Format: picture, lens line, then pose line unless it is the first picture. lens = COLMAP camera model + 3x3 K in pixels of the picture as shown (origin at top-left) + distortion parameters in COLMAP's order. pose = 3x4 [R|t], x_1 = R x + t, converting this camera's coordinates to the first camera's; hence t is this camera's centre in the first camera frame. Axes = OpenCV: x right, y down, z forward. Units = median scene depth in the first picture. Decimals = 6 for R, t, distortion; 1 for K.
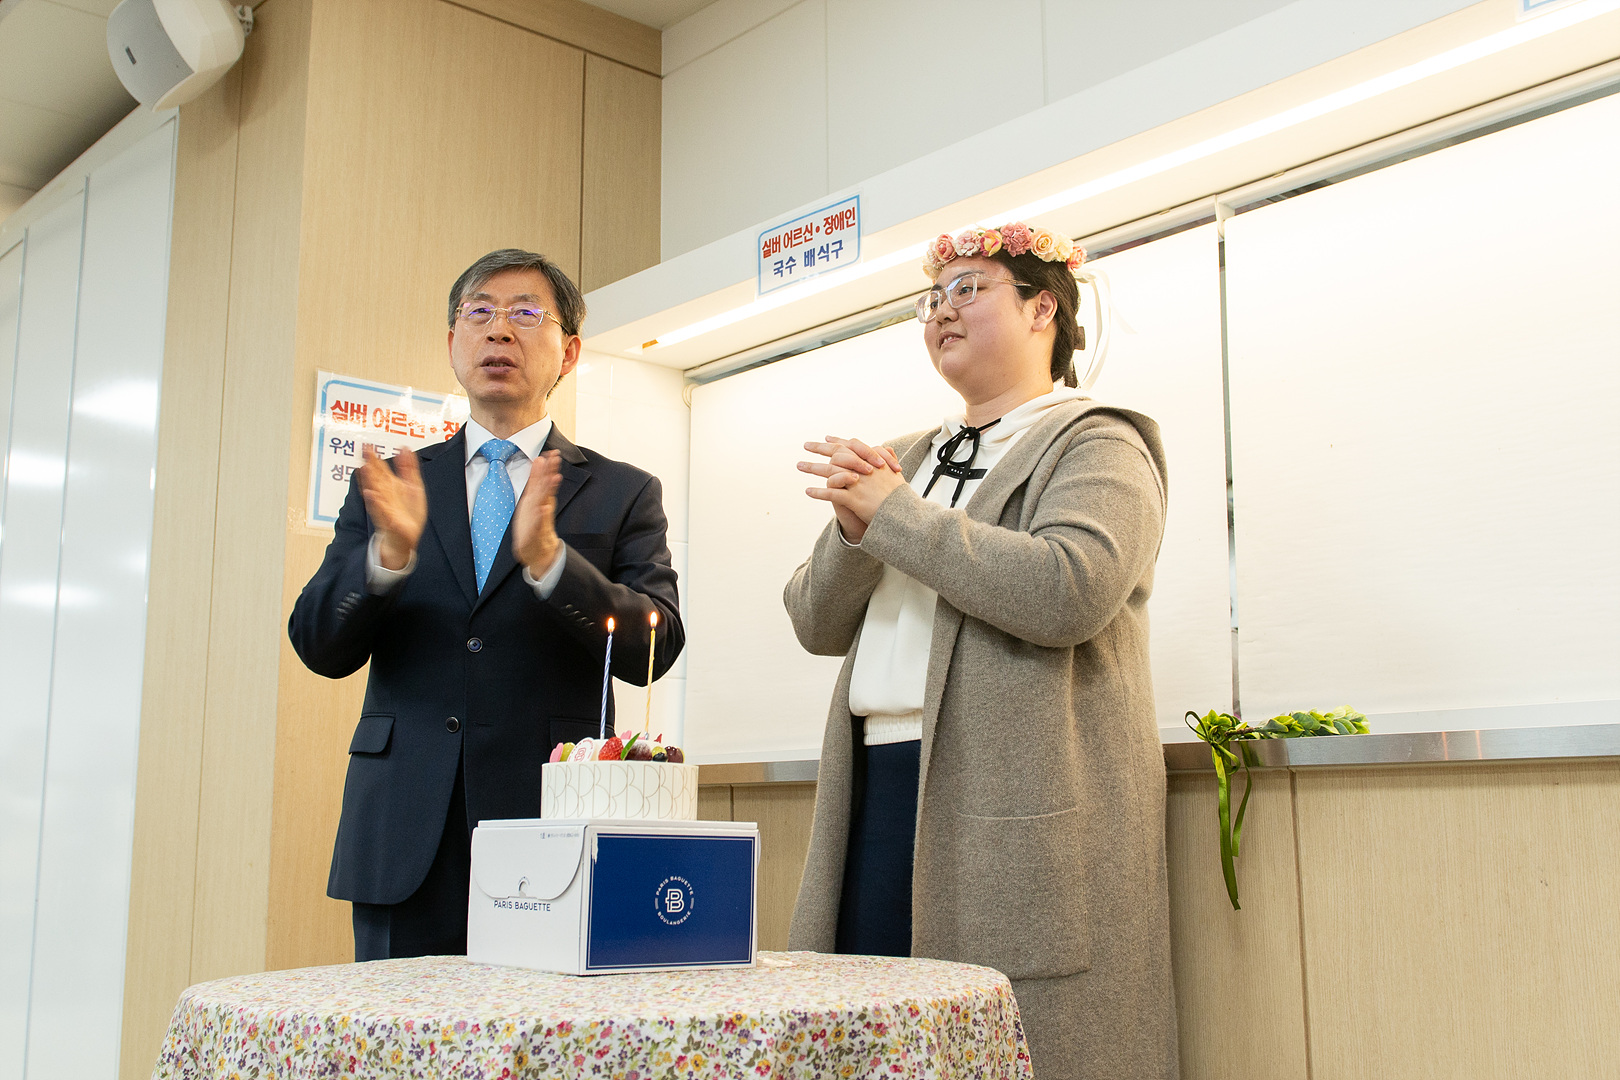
lens RADIAL K [[1689.1, 0, 812.5], [0, 1689.1, 531.2], [0, 0, 1]] dist [-0.001126, 0.000000]
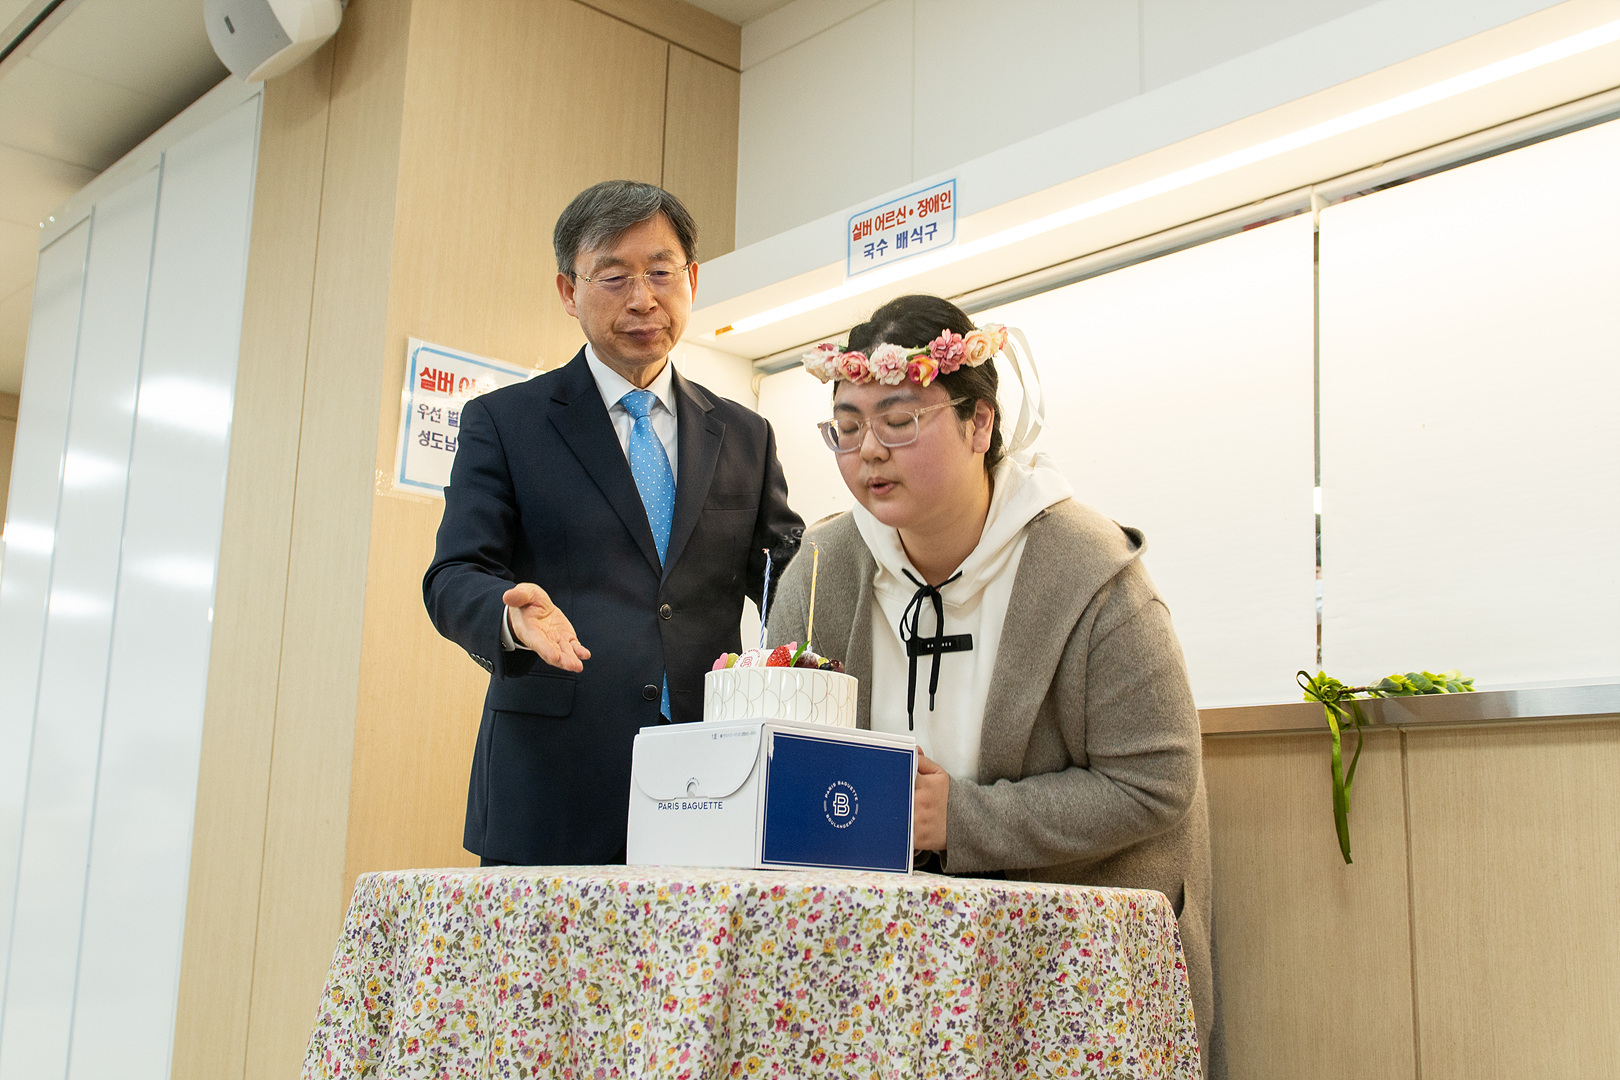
lens RADIAL K [[1689.1, 0, 809.6], [0, 1689.1, 540.3], [0, 0, 1]] dist [-0.001126, 0.000000]
pose [[0.999413, 0.033225, 0.008332, -0.060845], [-0.033035, 0.999211, -0.022048, 0.043715], [-0.009058, 0.021760, 0.999722, -0.012167]]
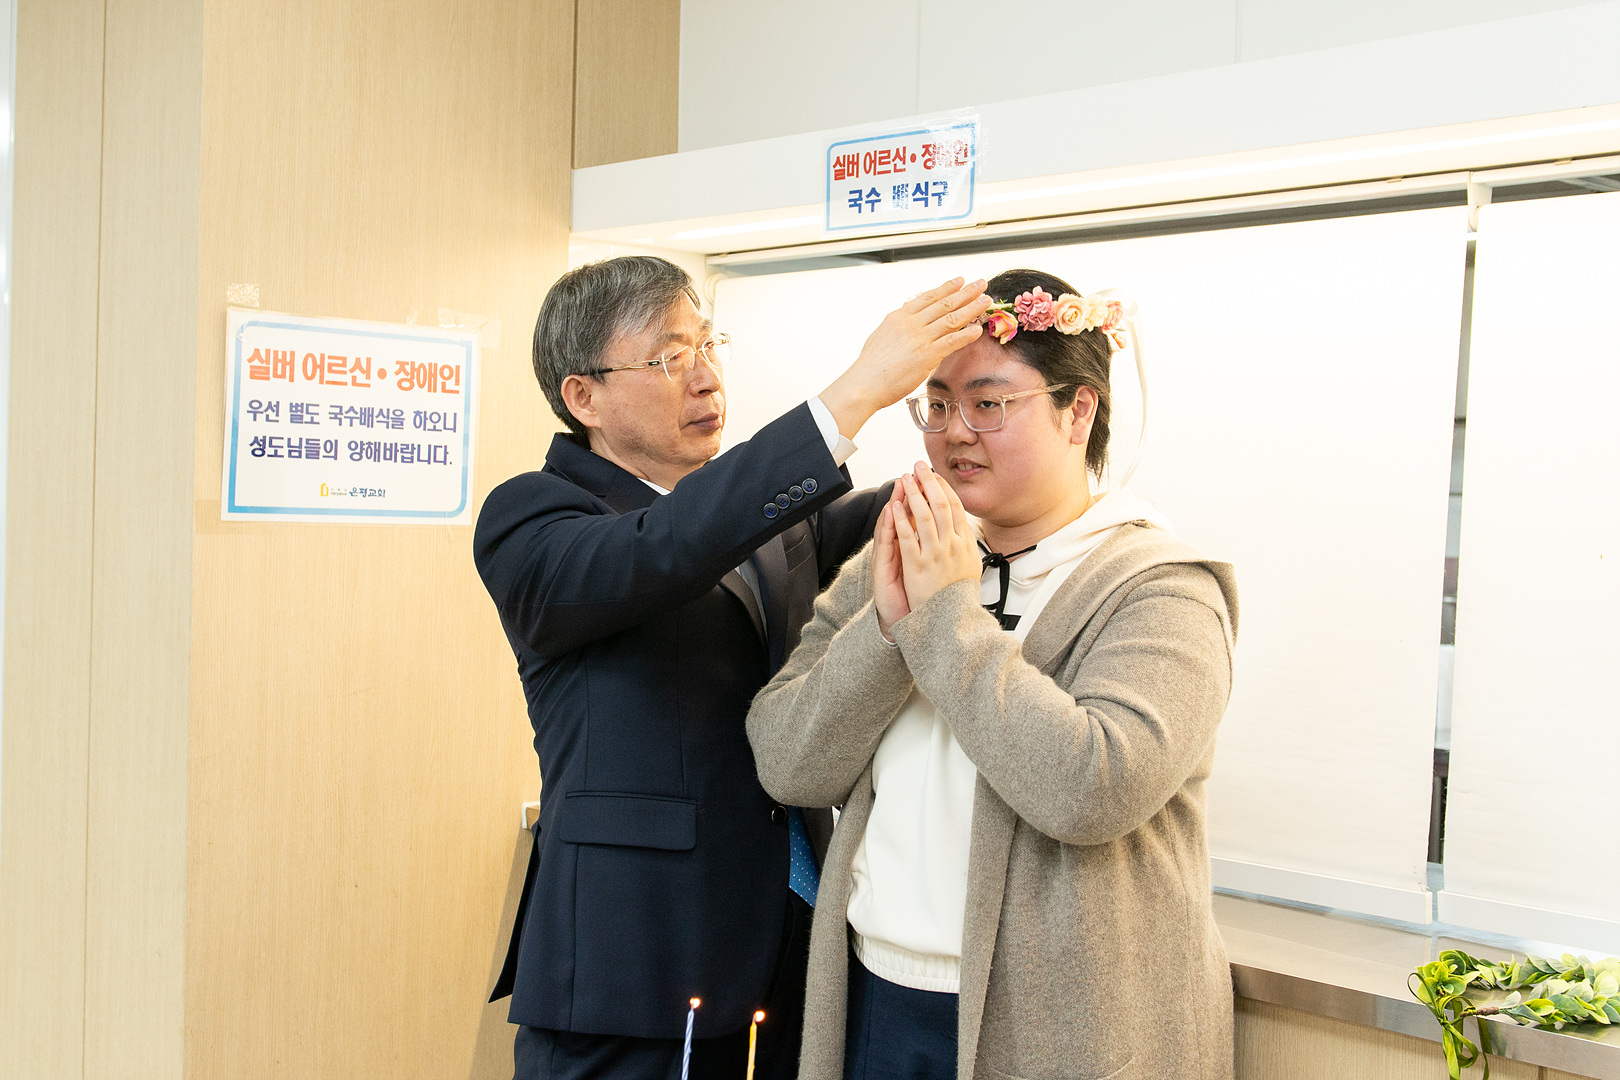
lens RADIAL K [[2099.6, 0, 811.5], [0, 2099.6, 545.3], [0, 0, 1]] dist [-0.007307, 0.000000]
pose [[0.999494, 0.028137, 0.014863, -0.050550], [-0.030377, 0.982772, 0.182306, -0.180631], [-0.009477, -0.182665, 0.983129, 0.074725]]
